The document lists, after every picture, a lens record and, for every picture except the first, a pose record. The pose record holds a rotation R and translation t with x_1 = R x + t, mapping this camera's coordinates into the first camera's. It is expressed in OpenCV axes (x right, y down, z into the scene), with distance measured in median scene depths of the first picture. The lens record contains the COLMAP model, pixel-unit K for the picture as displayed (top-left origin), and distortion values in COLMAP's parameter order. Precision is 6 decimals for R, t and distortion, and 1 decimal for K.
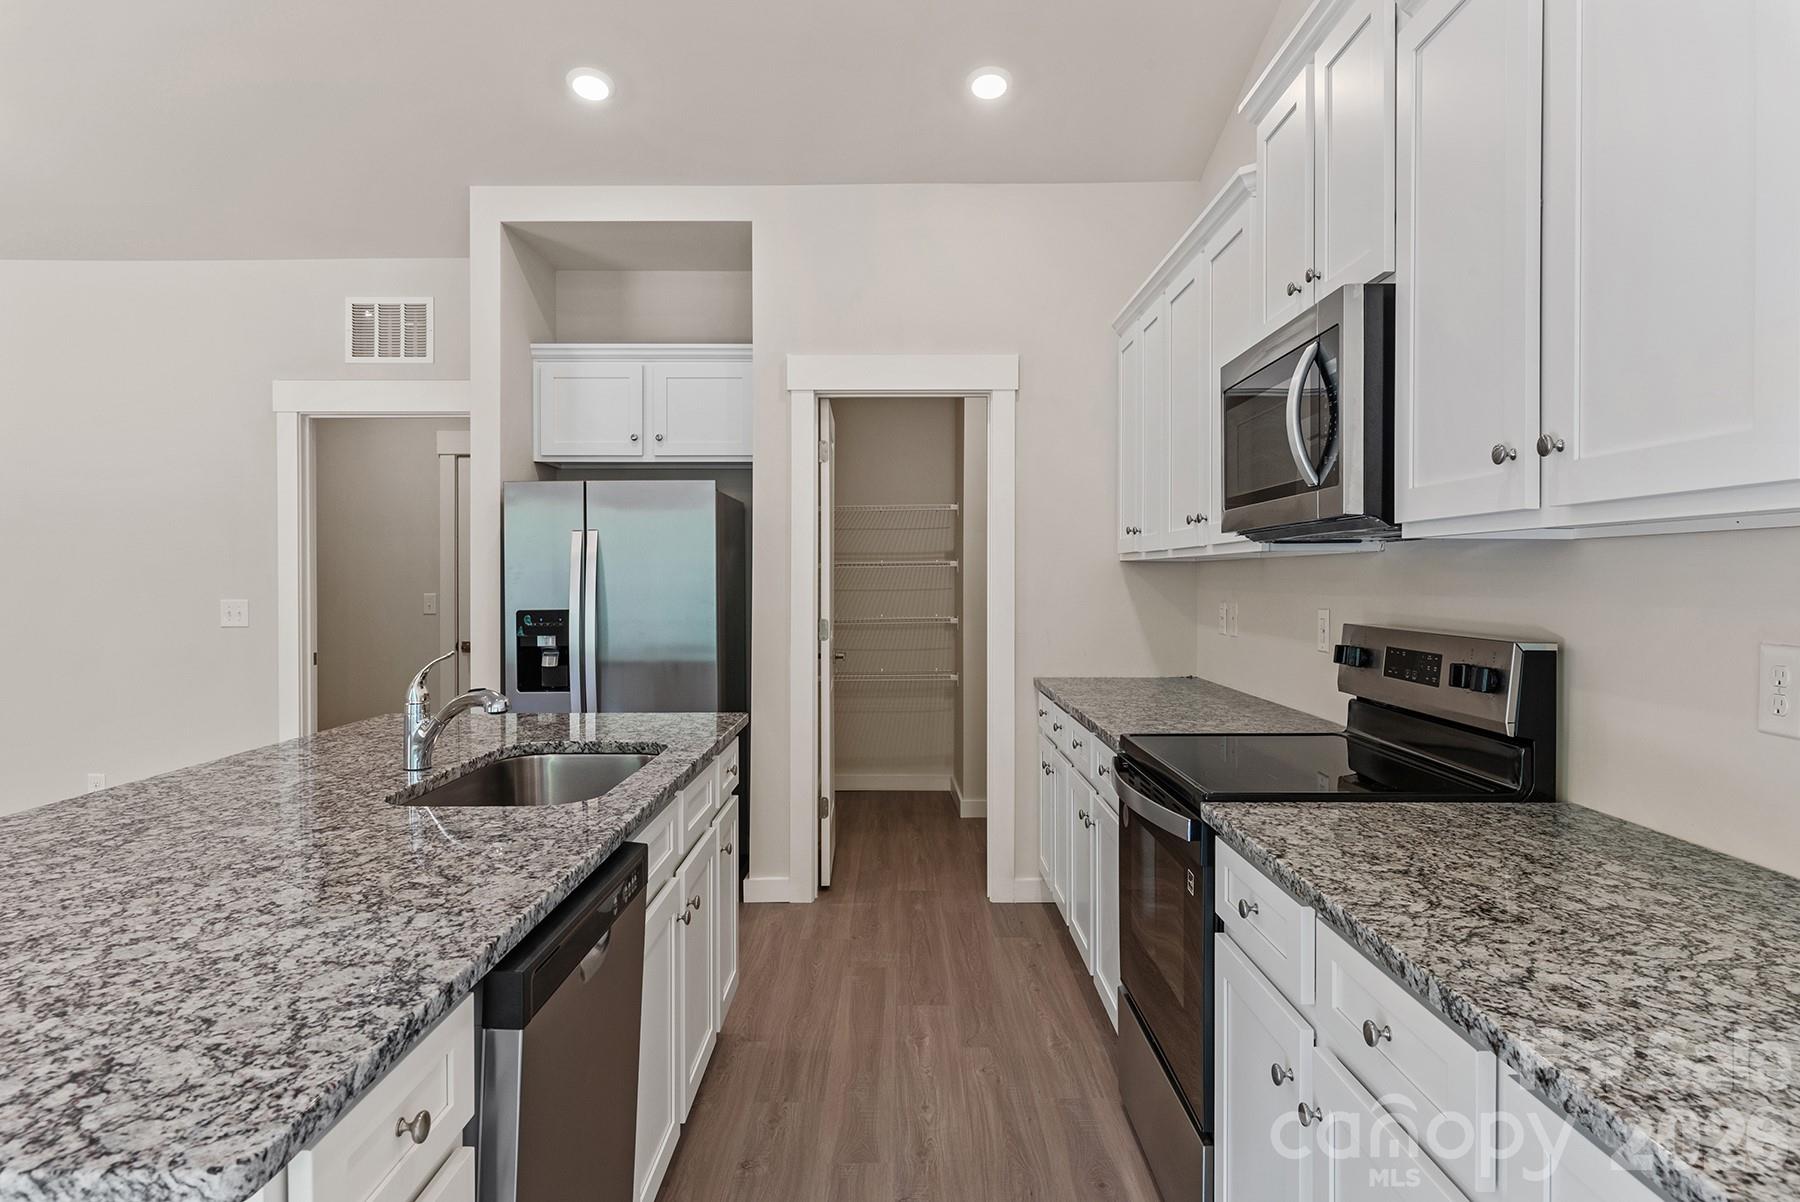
lens RADIAL K [[1091.1, 0, 906.2], [0, 1091.1, 584.5], [0, 0, 1]] dist [0.006524, -0.004880]
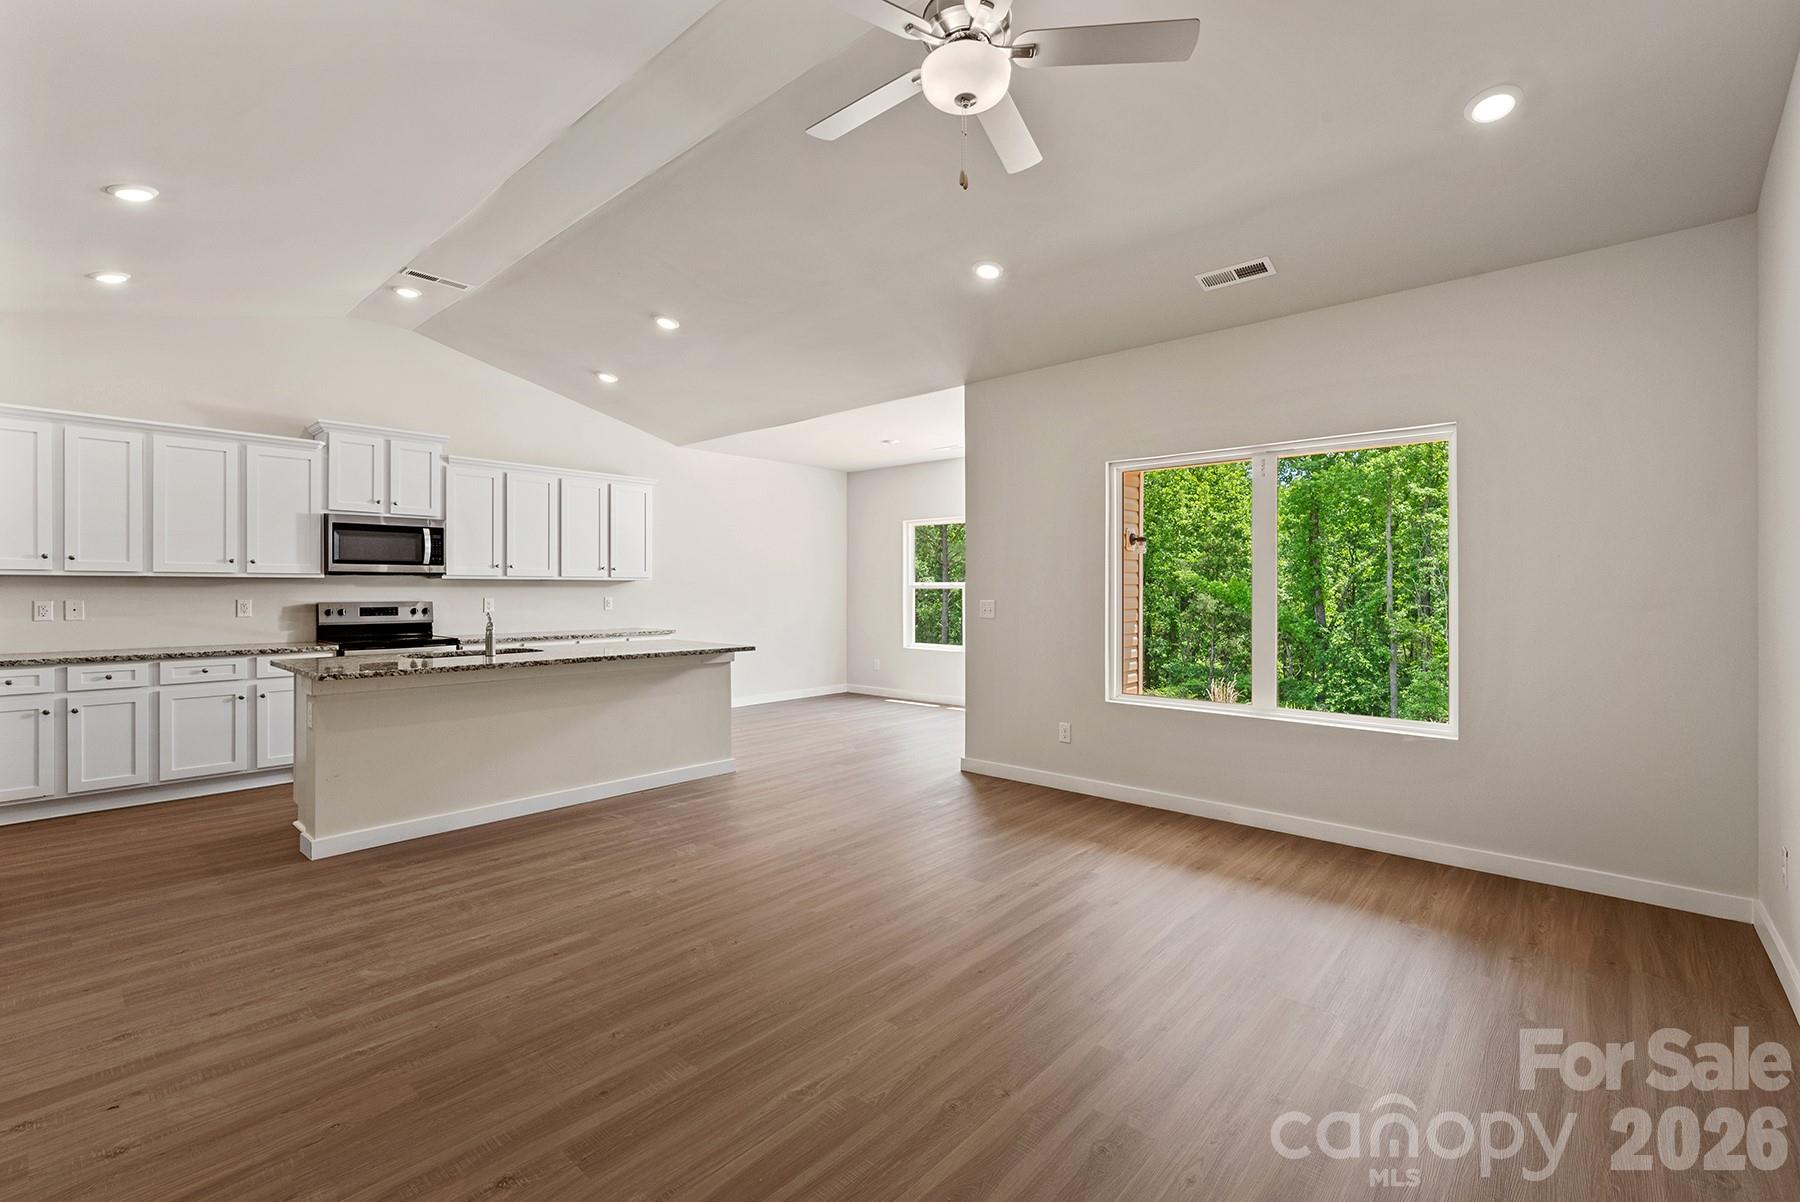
lens RADIAL K [[781.7, 0, 896.0], [0, 781.7, 586.5], [0, 0, 1]] dist [0.002958, -0.001128]
pose [[-0.749006, 0.002039, 0.662560, -1.373724], [0.003633, 0.999993, 0.001030, -0.002106], [-0.662553, 0.003179, -0.749008, 0.978211]]
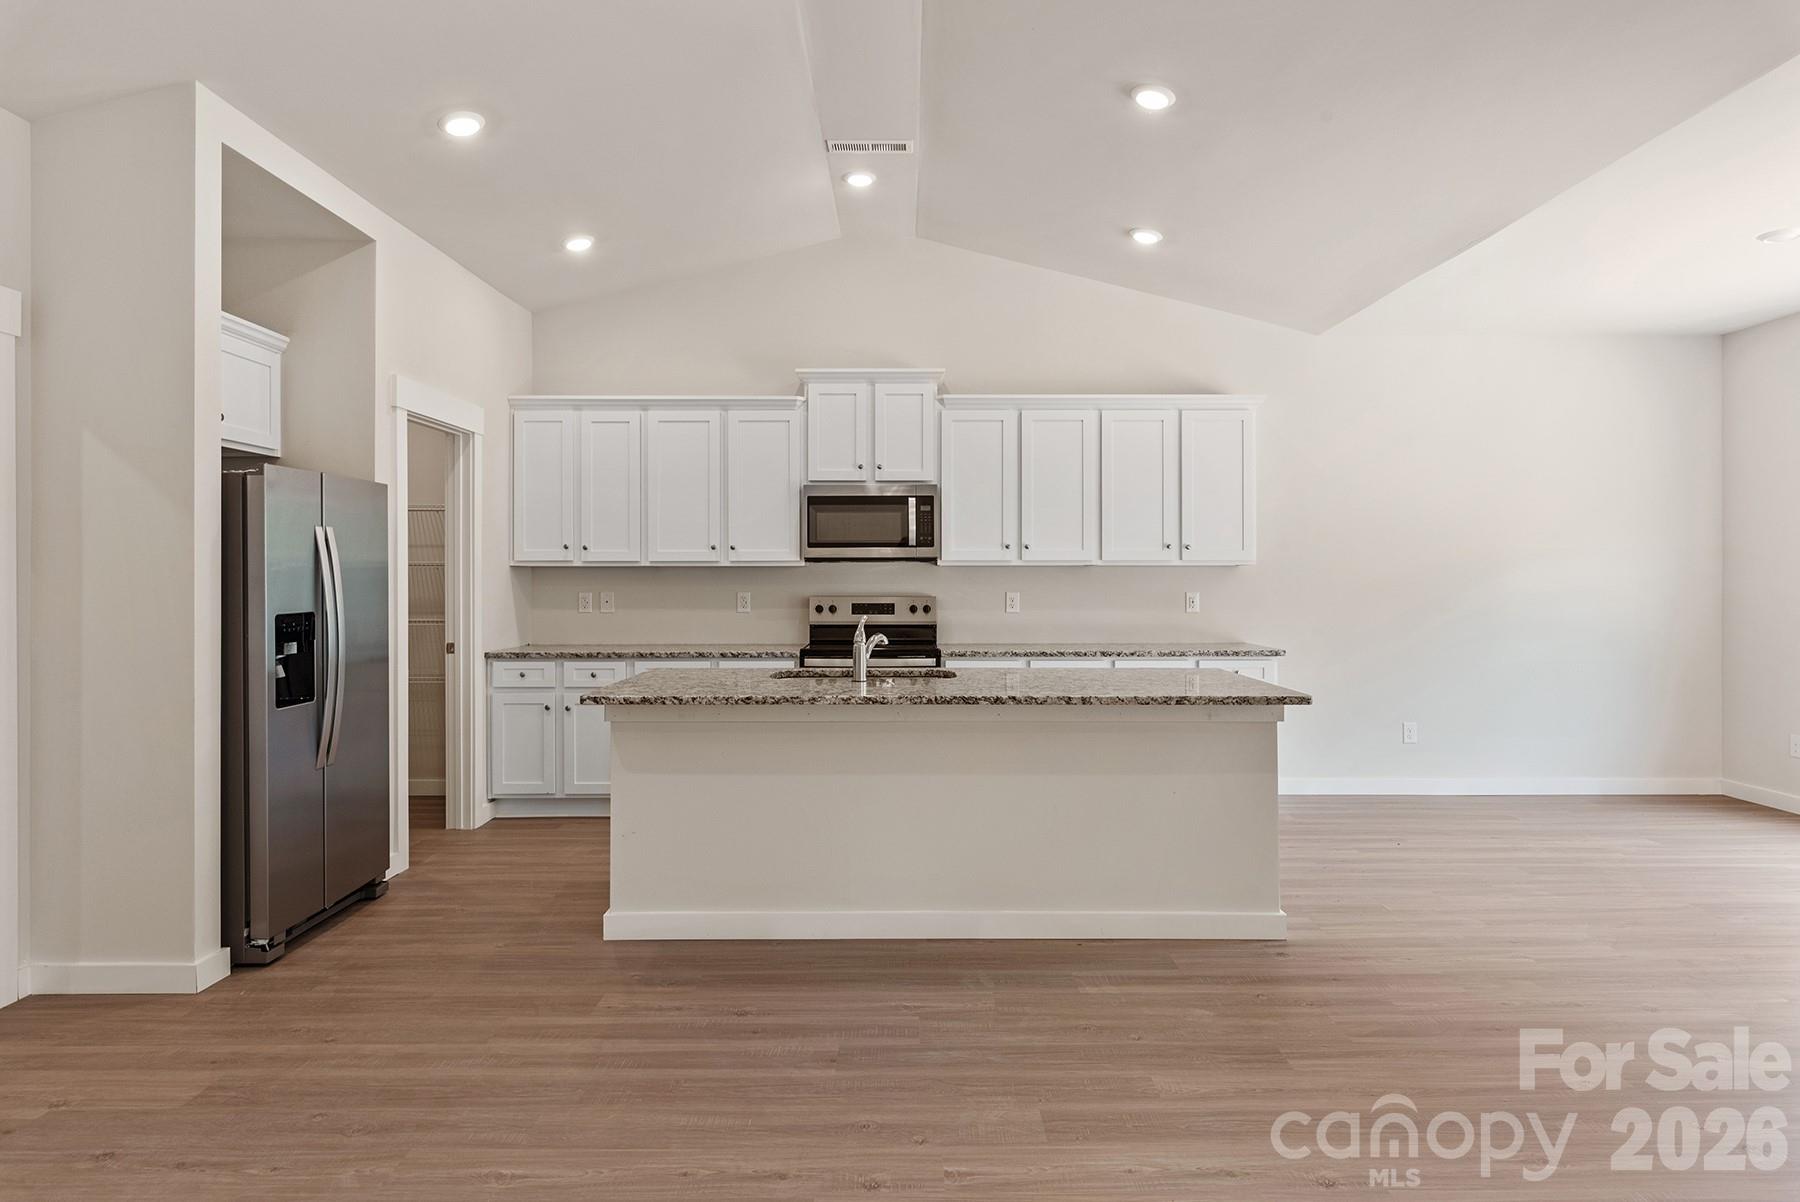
lens RADIAL K [[1031.4, 0, 908.0], [0, 1031.4, 578.4], [0, 0, 1]] dist [0.005964, -0.005400]
pose [[-0.008929, 0.000571, 0.999960, -1.178690], [0.008089, 0.999967, -0.000499, -0.000142], [-0.999927, 0.008084, -0.008933, 0.507262]]
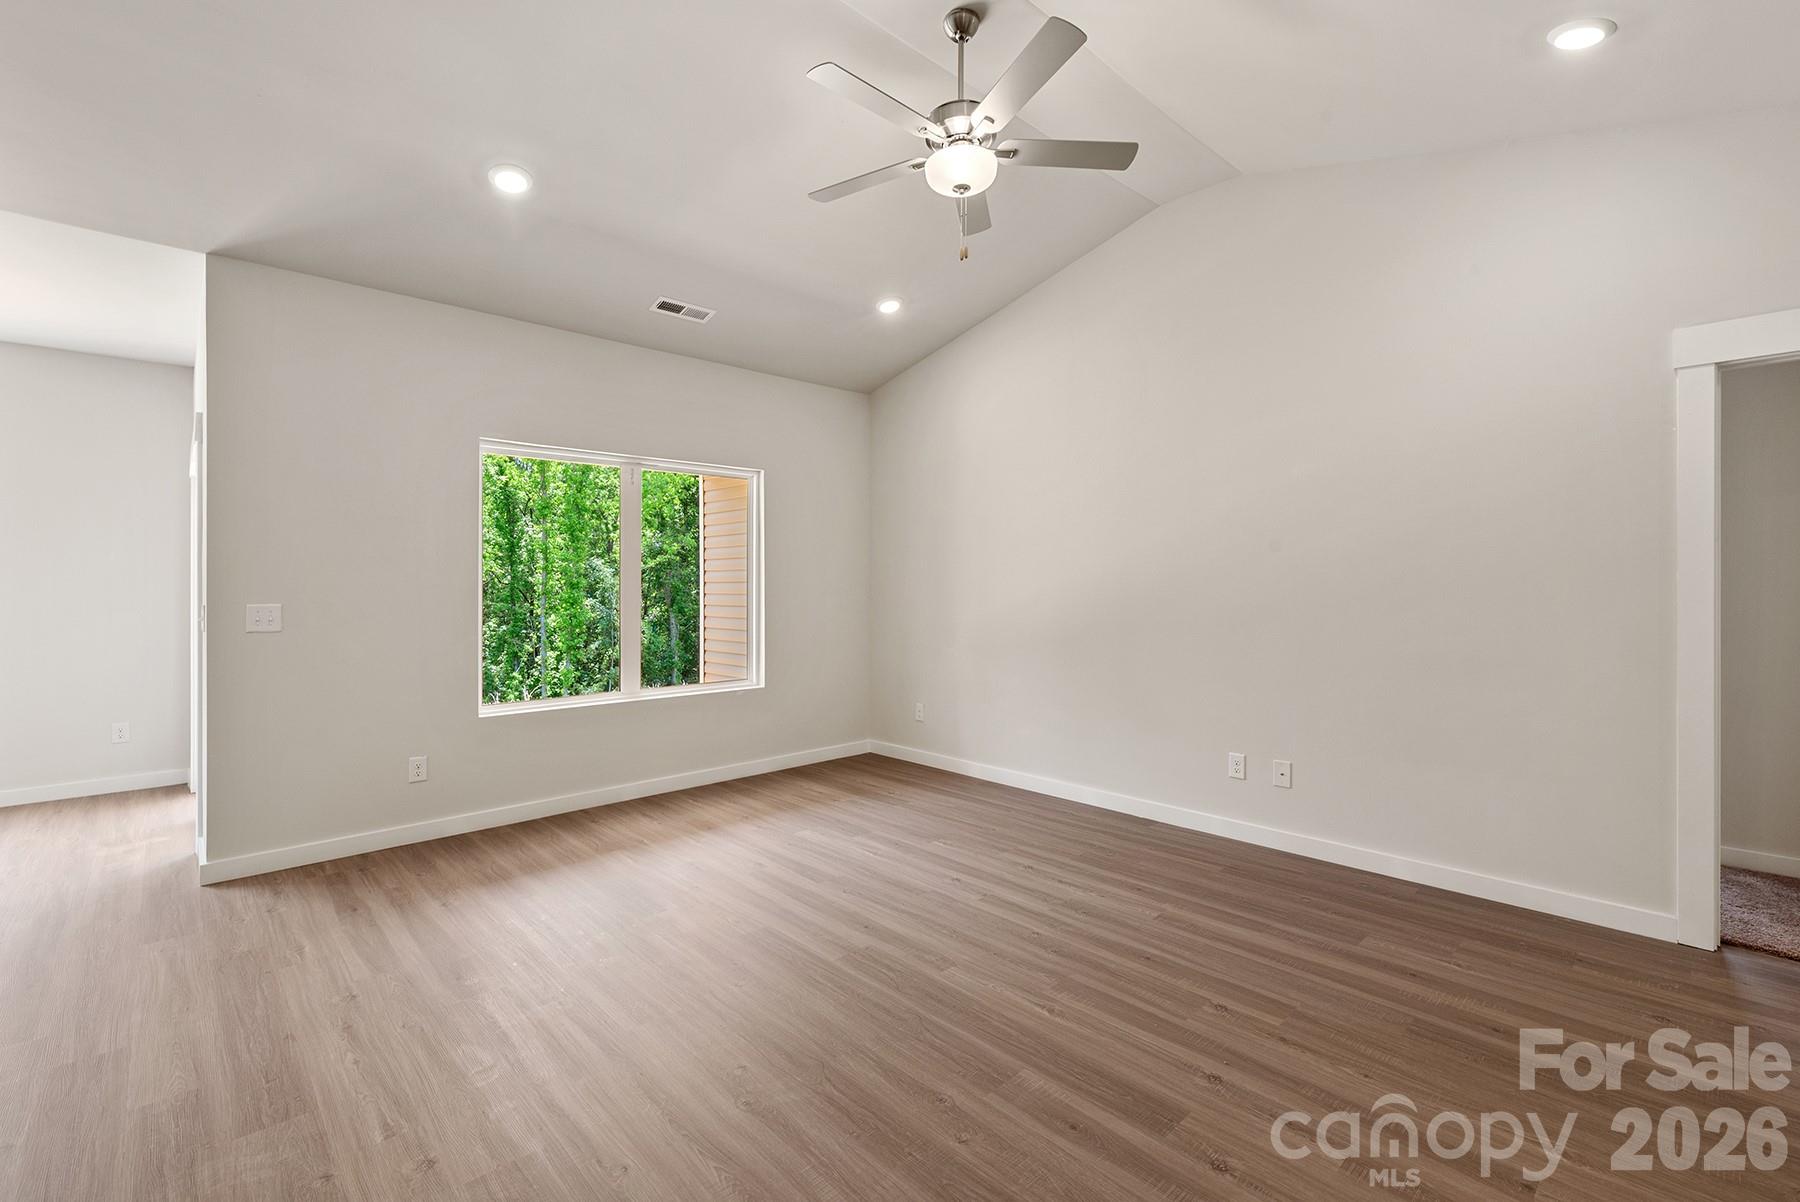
lens RADIAL K [[781.7, 0, 893.0], [0, 781.7, 594.1], [0, 0, 1]] dist [0.002958, -0.001128]
pose [[-0.729350, 0.013707, -0.684003, -0.559824], [0.002329, 0.999843, 0.017553, -0.003054], [0.684137, 0.011210, -0.729268, 0.989286]]
